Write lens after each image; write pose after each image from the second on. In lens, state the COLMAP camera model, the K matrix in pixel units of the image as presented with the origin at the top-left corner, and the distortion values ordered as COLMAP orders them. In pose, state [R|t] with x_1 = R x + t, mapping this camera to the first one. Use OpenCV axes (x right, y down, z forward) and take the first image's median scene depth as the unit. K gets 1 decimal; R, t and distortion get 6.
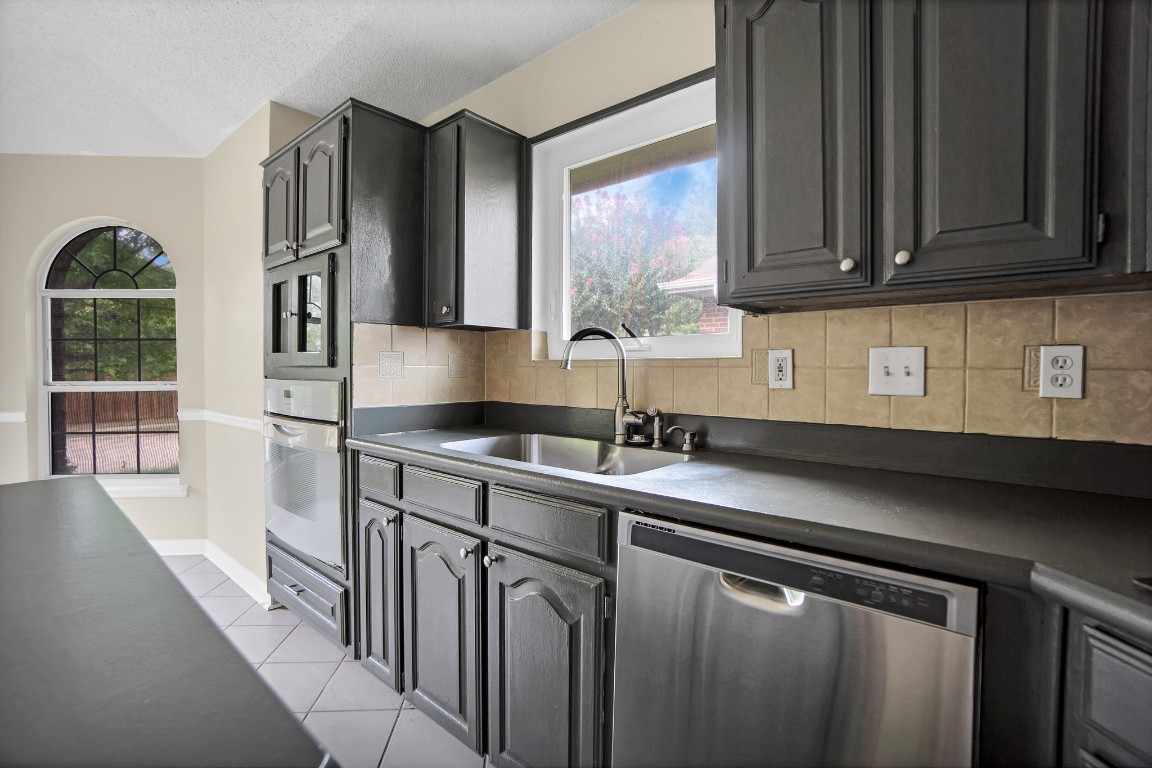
lens RADIAL K [[517.6, 0, 574.4], [0, 517.6, 375.8], [0, 0, 1]] dist [-0.070523, 0.024450]
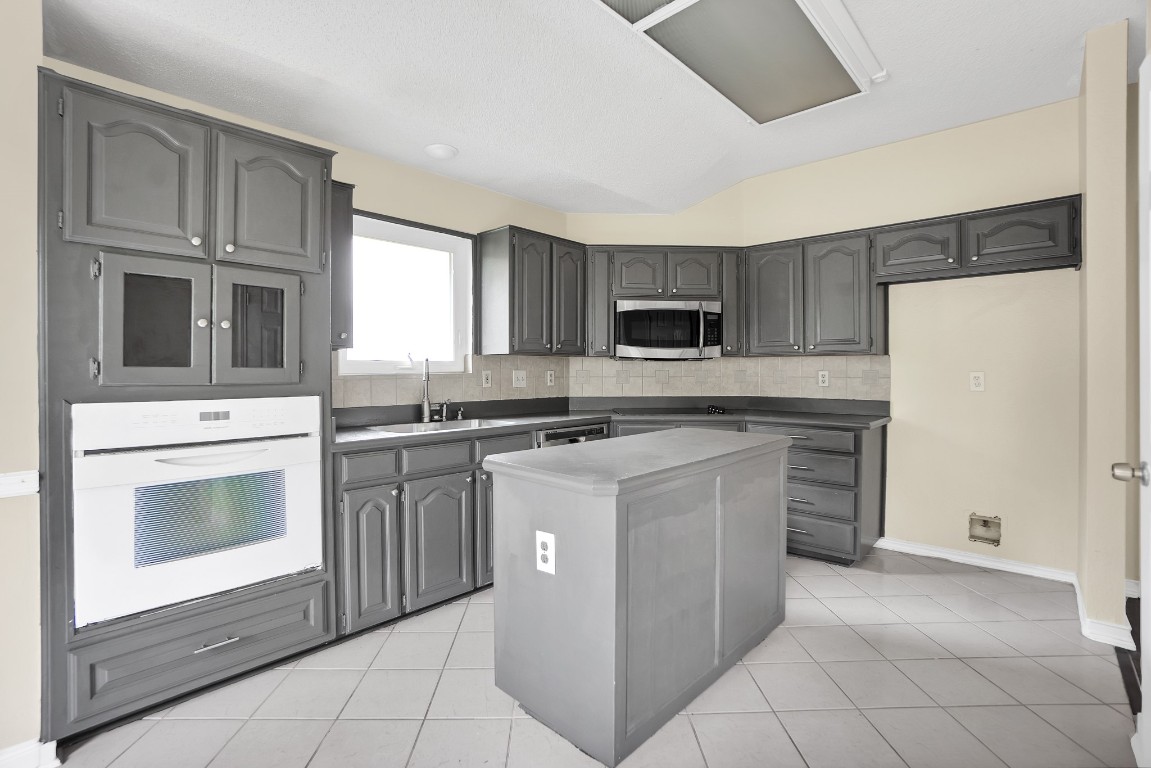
lens RADIAL K [[543.7, 0, 561.4], [0, 543.7, 371.7], [0, 0, 1]] dist [-0.051940, 0.019430]
pose [[0.059512, -0.005653, 0.998212, -1.804355], [0.014812, 0.999879, 0.004780, -0.044350], [-0.998118, 0.014501, 0.059589, 0.448857]]
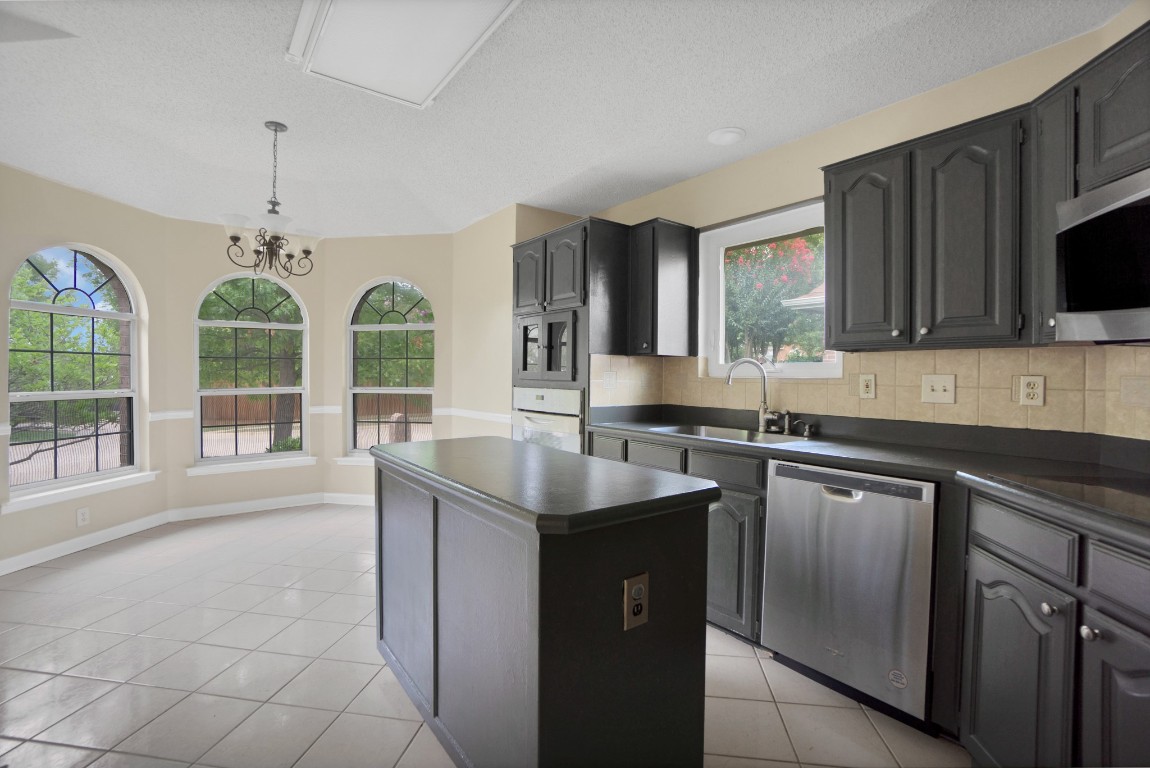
lens RADIAL K [[516.7, 0, 573.4], [0, 516.7, 375.8], [0, 0, 1]] dist [-0.070523, 0.024450]
pose [[0.975350, 0.006920, -0.220555, -0.135880], [-0.010066, 0.999863, -0.013142, -0.013681], [0.220434, 0.015038, 0.975286, -0.680307]]
